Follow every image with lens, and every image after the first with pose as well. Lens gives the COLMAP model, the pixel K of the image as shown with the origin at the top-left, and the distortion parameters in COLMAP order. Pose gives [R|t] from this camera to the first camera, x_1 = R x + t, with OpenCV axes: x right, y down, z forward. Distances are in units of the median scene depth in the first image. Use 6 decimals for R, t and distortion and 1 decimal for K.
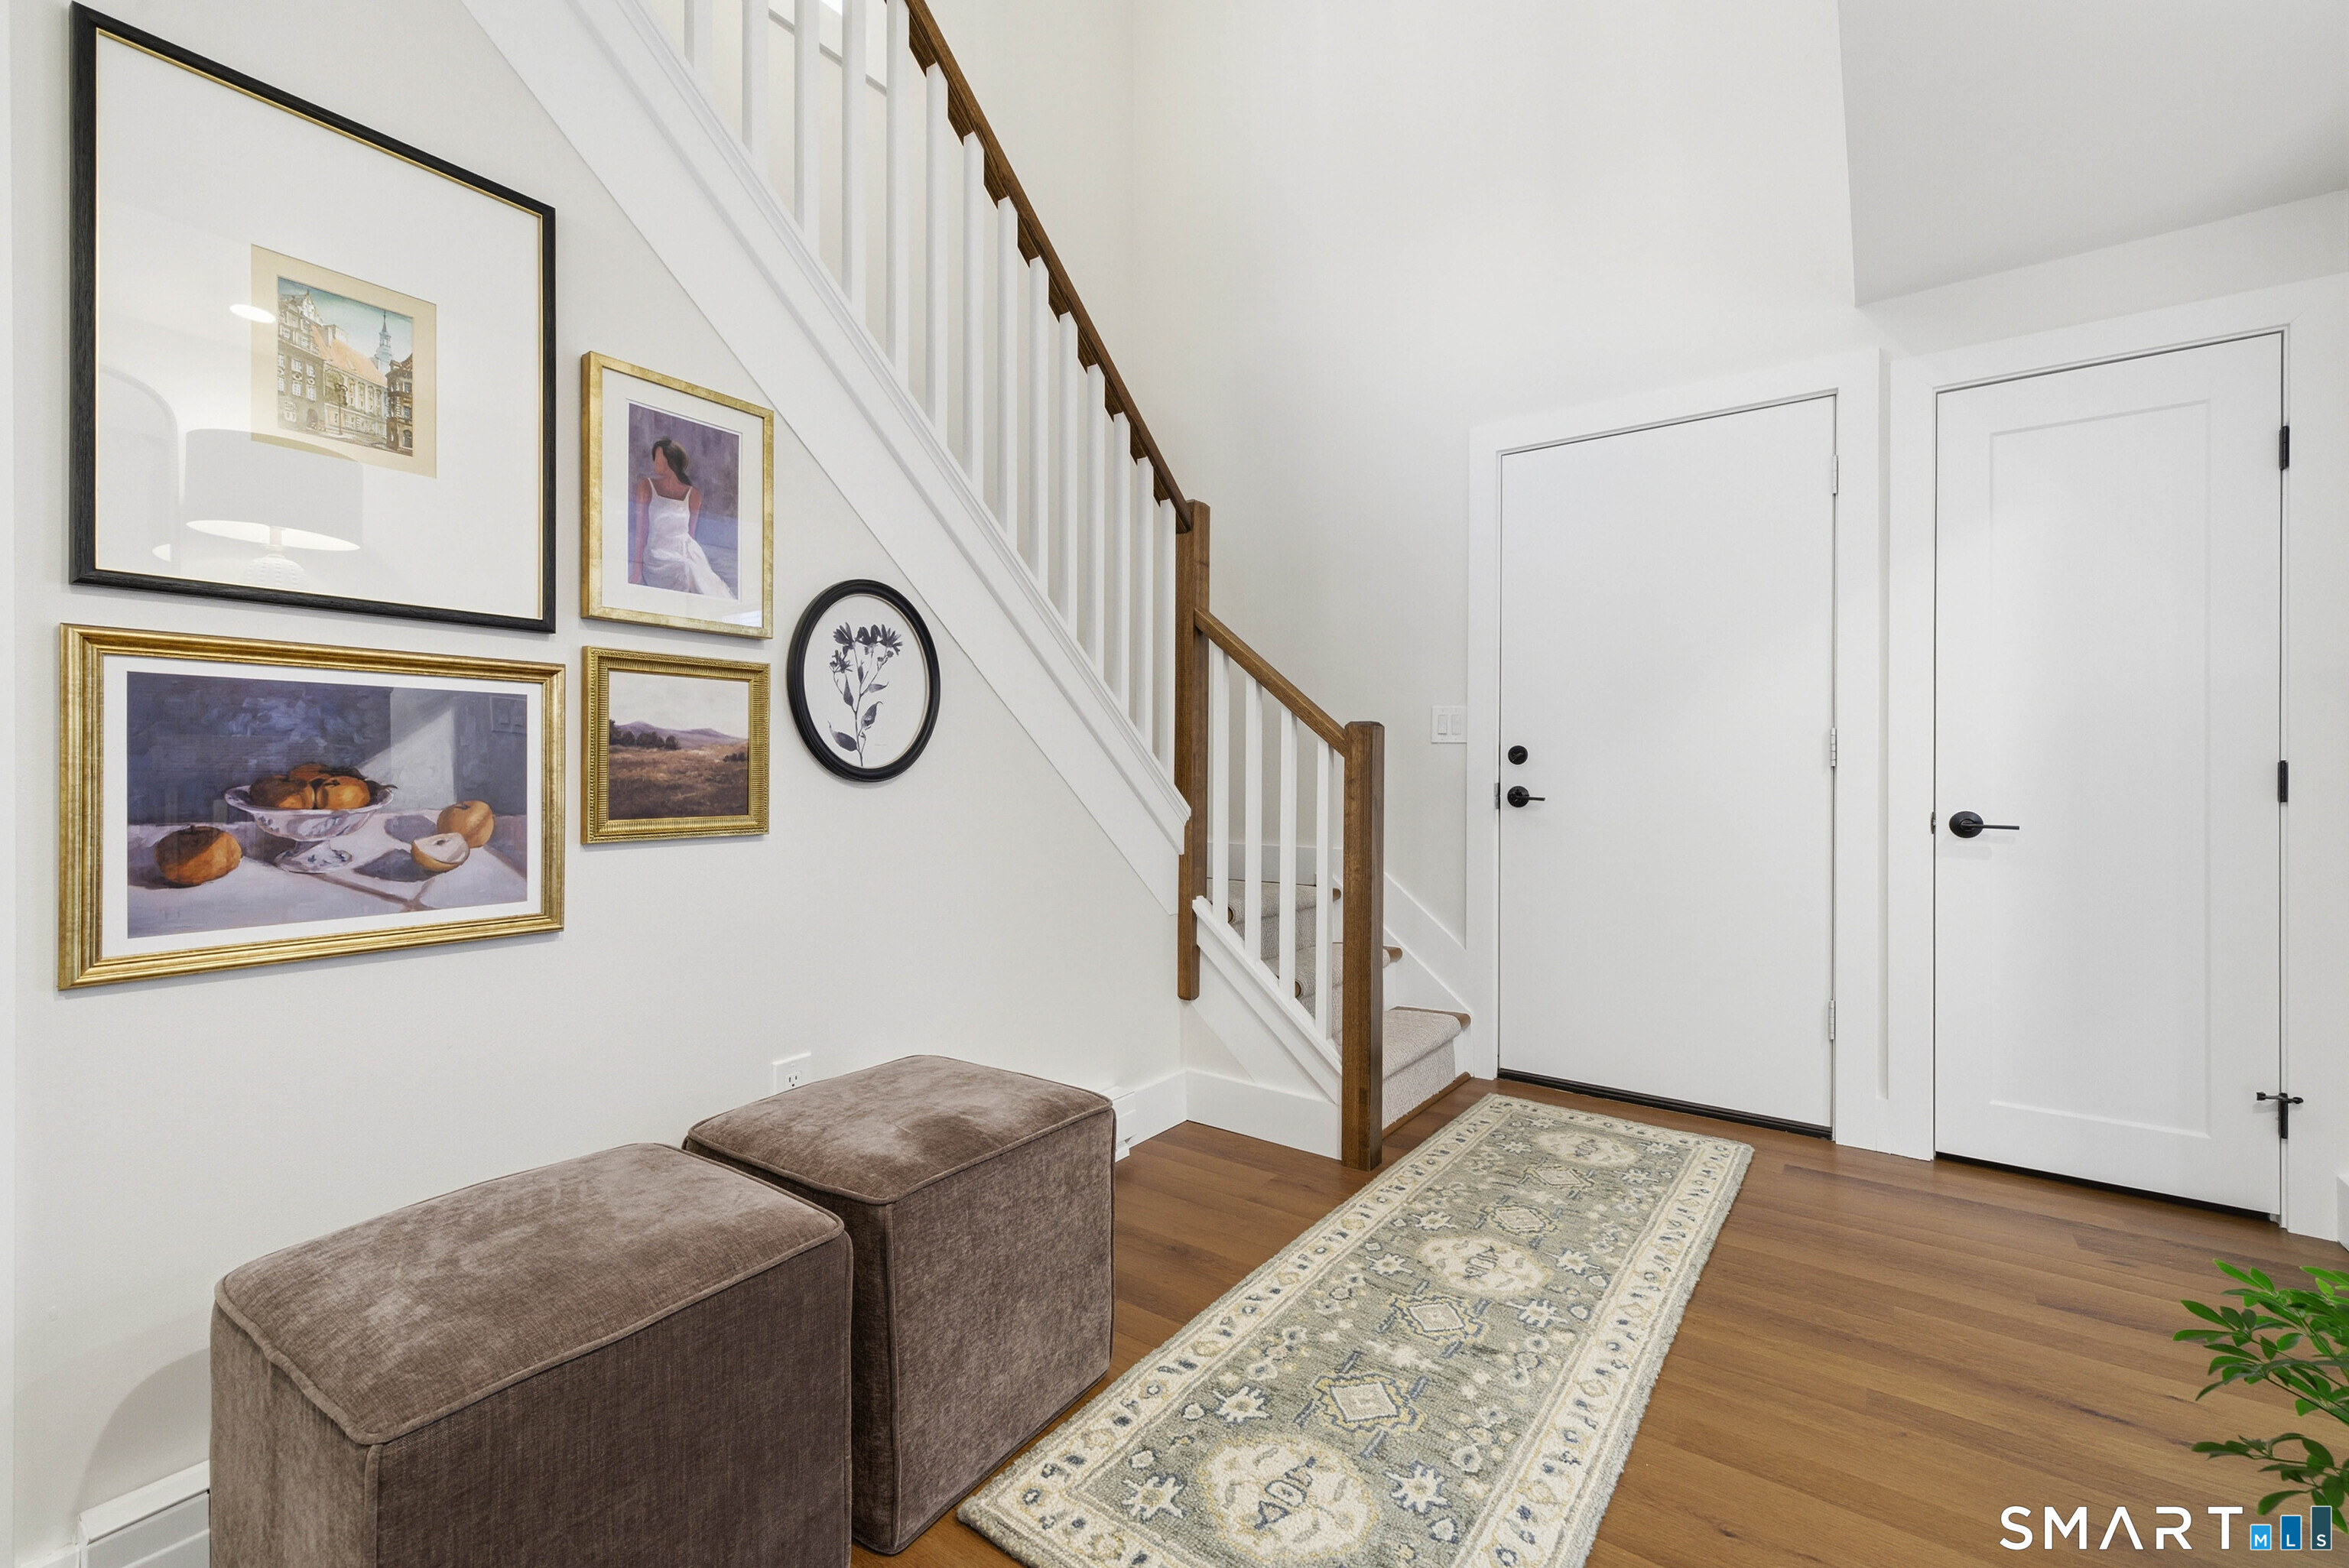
lens RADIAL K [[985.6, 0, 1163.1], [0, 985.6, 780.4], [0, 0, 1]] dist [-0.002083, -0.000731]
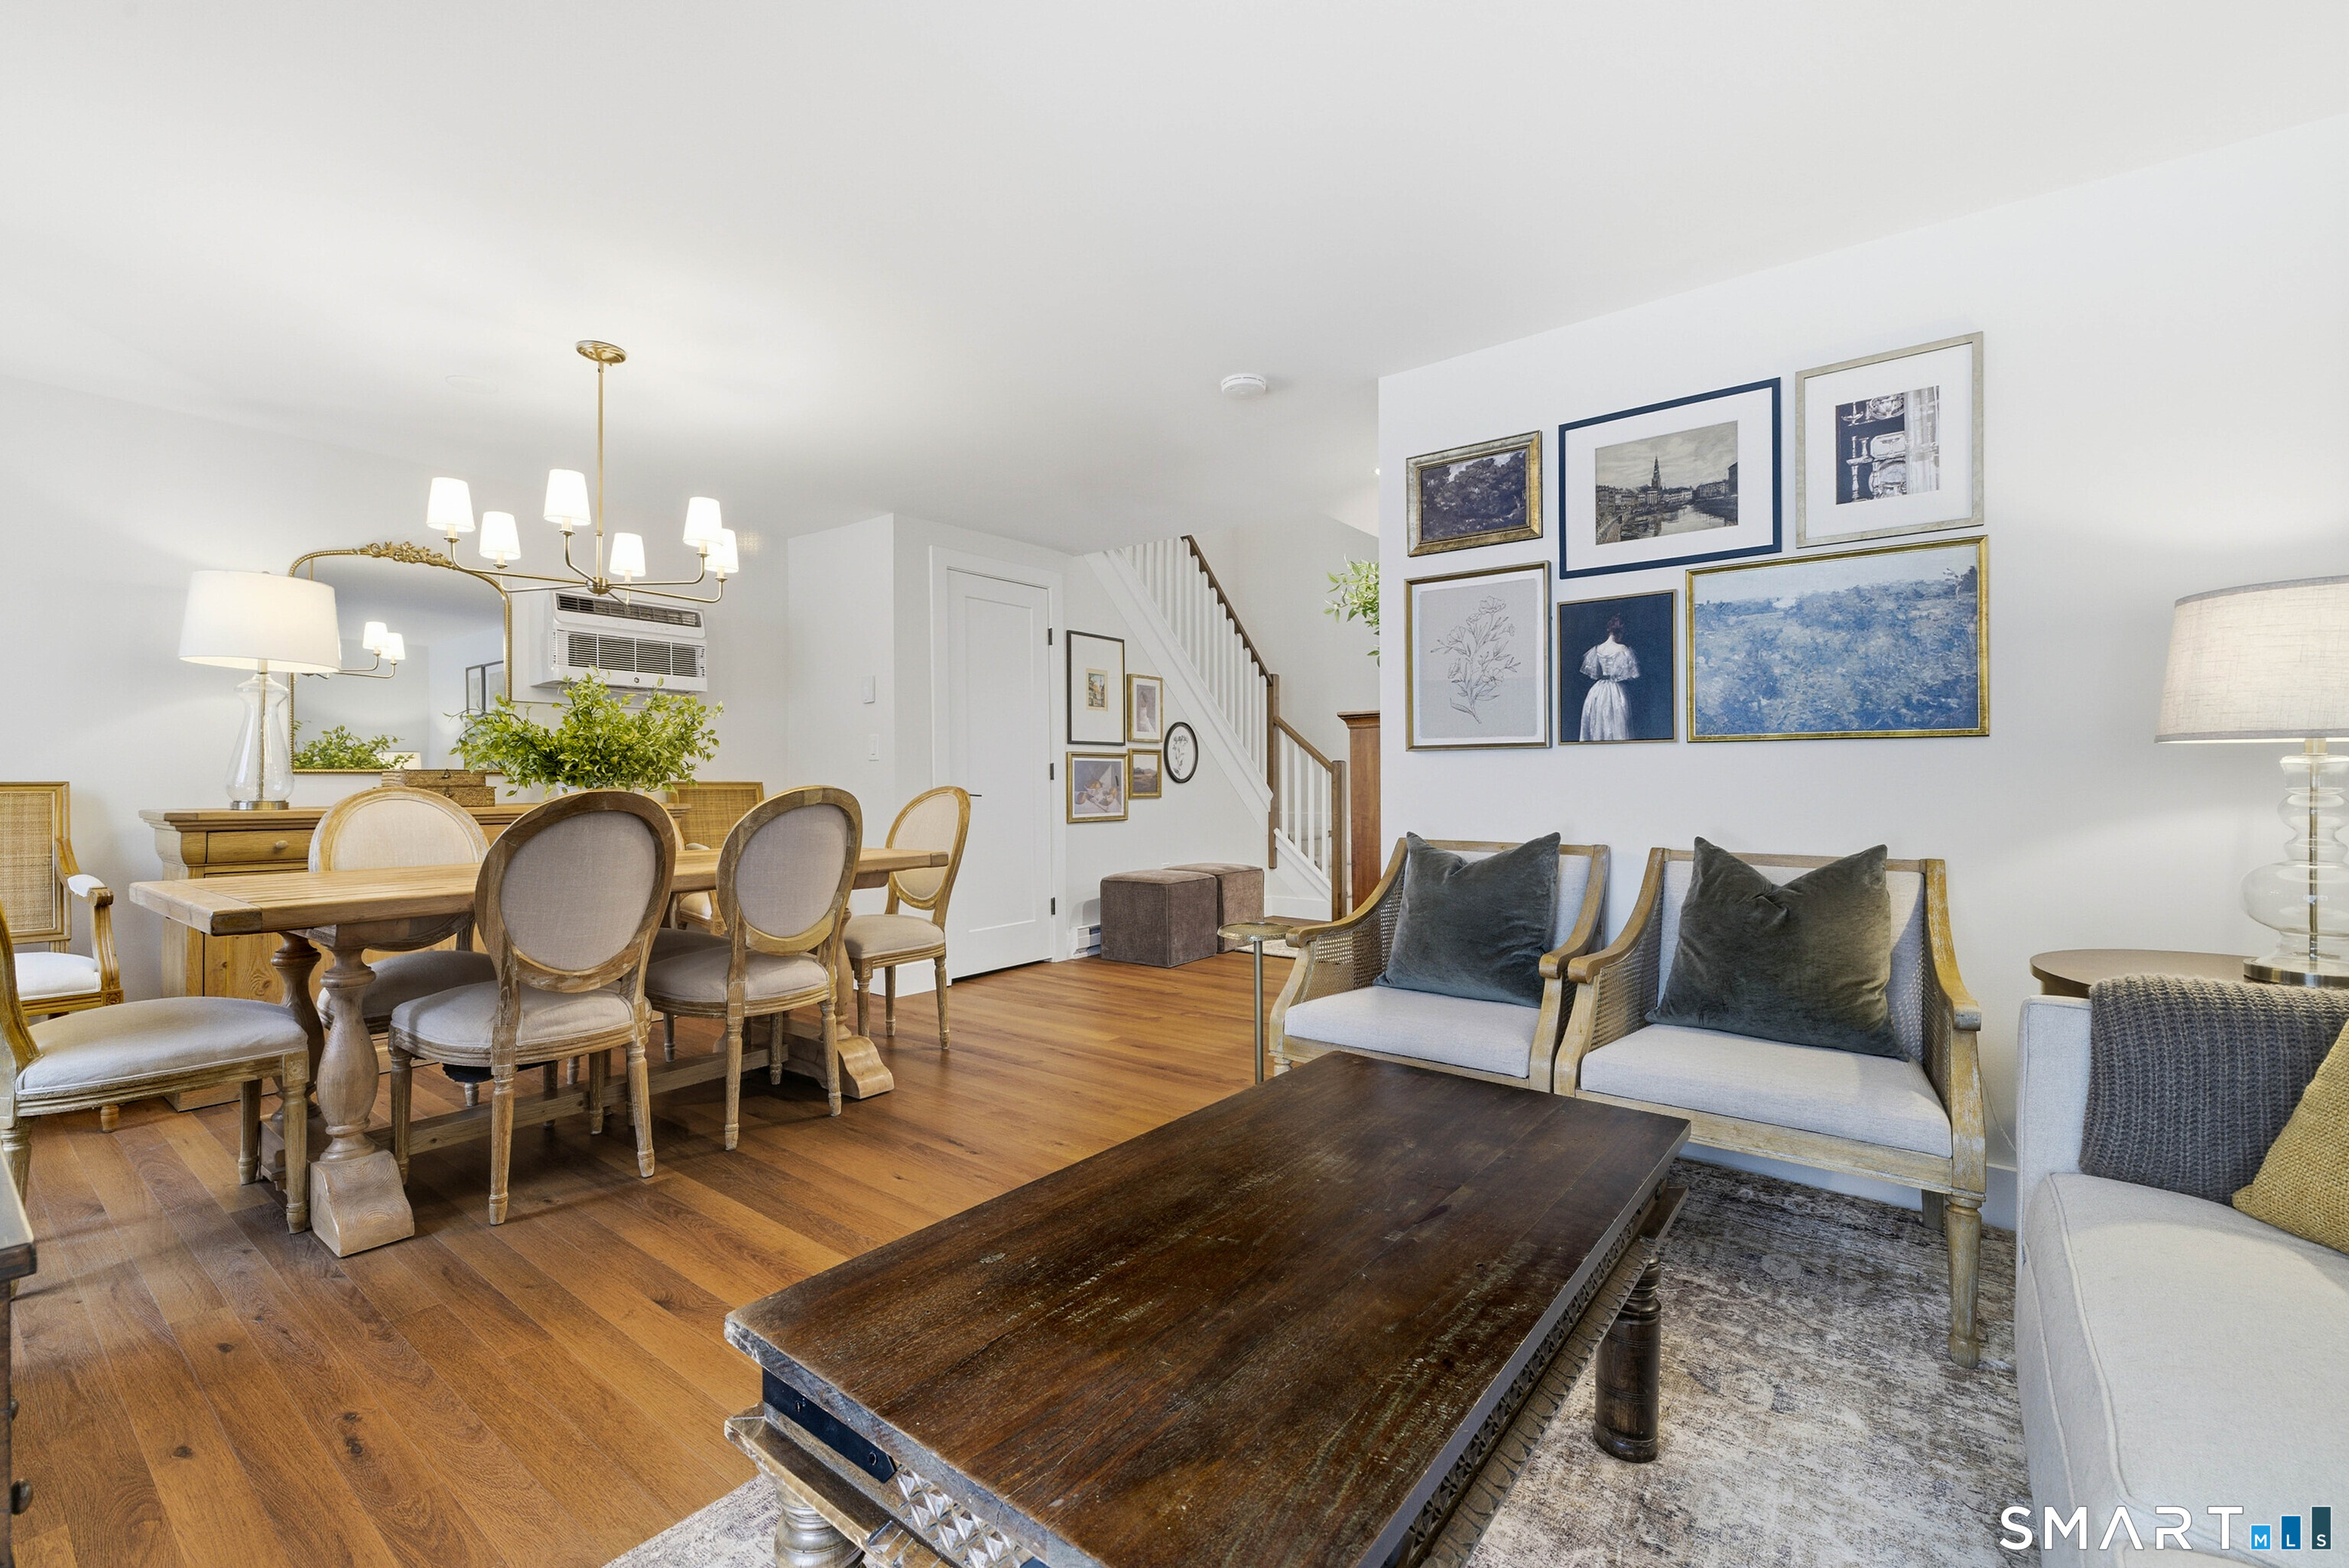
lens RADIAL K [[985.6, 0, 1163.1], [0, 985.6, 780.4], [0, 0, 1]] dist [-0.002083, -0.000731]
pose [[0.999599, -0.008108, -0.027135, -0.206271], [0.007828, 0.999915, -0.010405, 0.019579], [0.027217, 0.010189, 0.999578, -1.725130]]
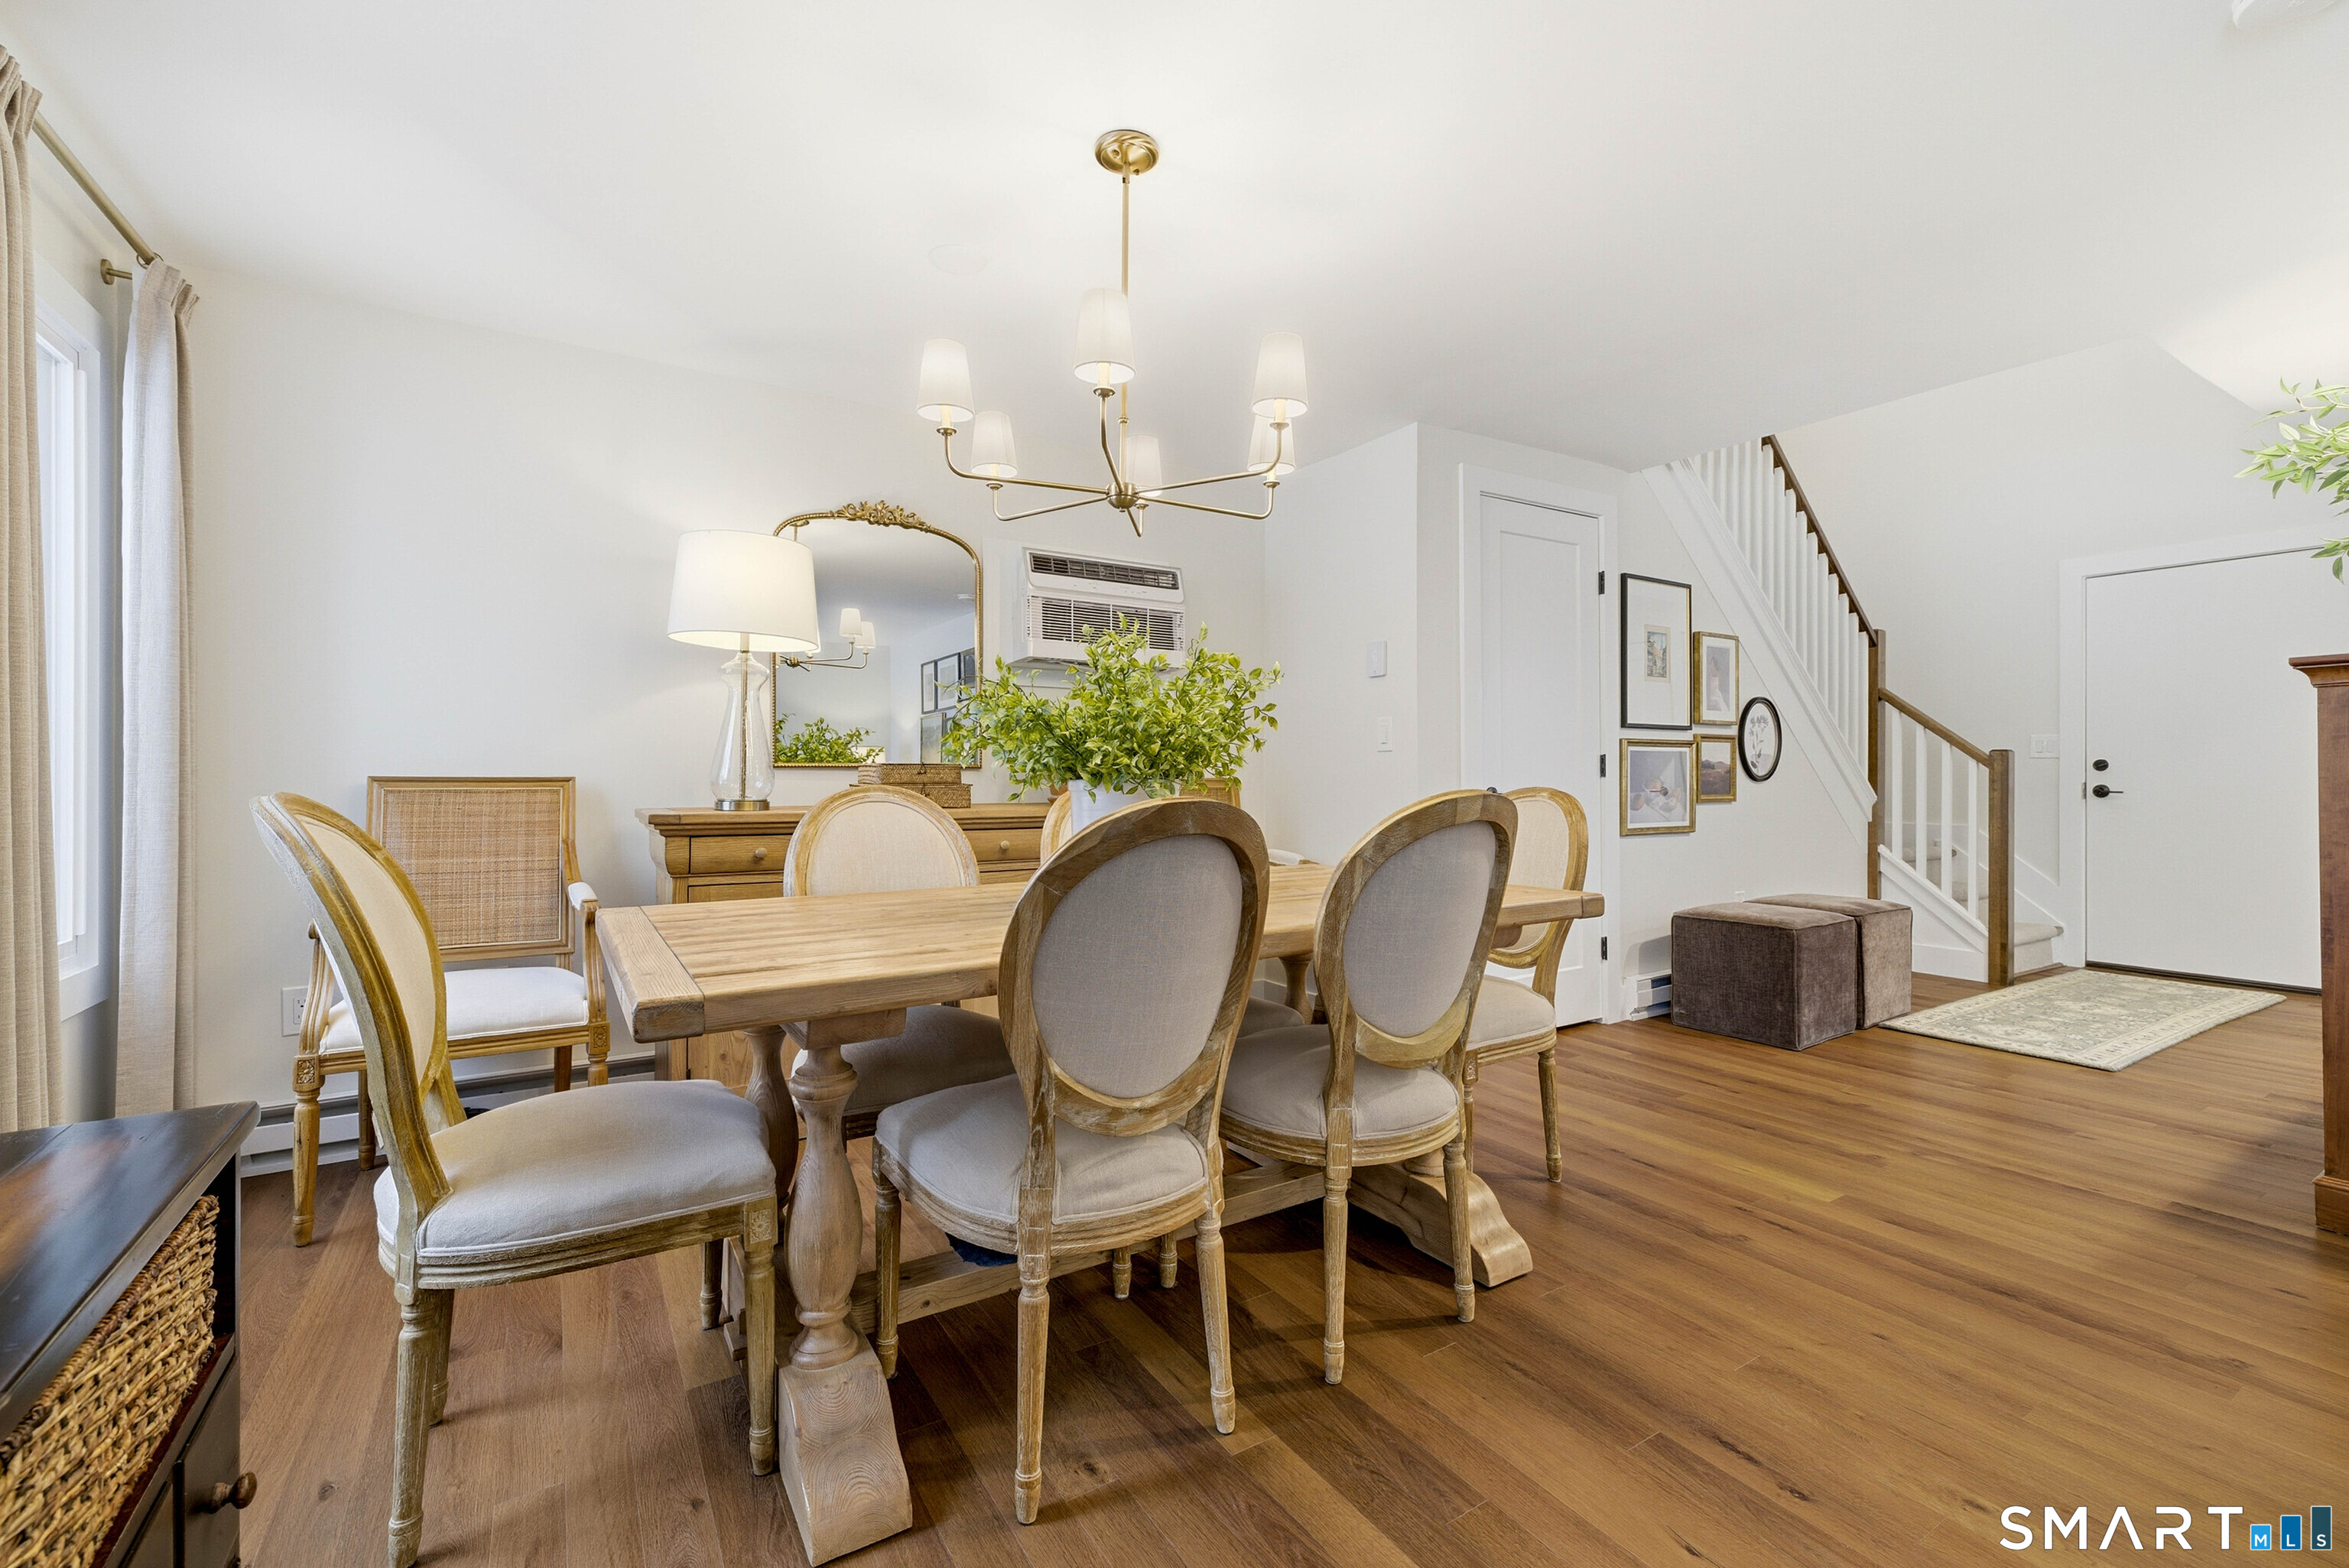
lens RADIAL K [[985.6, 0, 1163.1], [0, 985.6, 780.4], [0, 0, 1]] dist [-0.002083, -0.000731]
pose [[0.924603, -0.002902, -0.380921, -0.551982], [0.000780, 0.999983, -0.005724, 0.008605], [0.380931, 0.004995, 0.924590, -1.327388]]
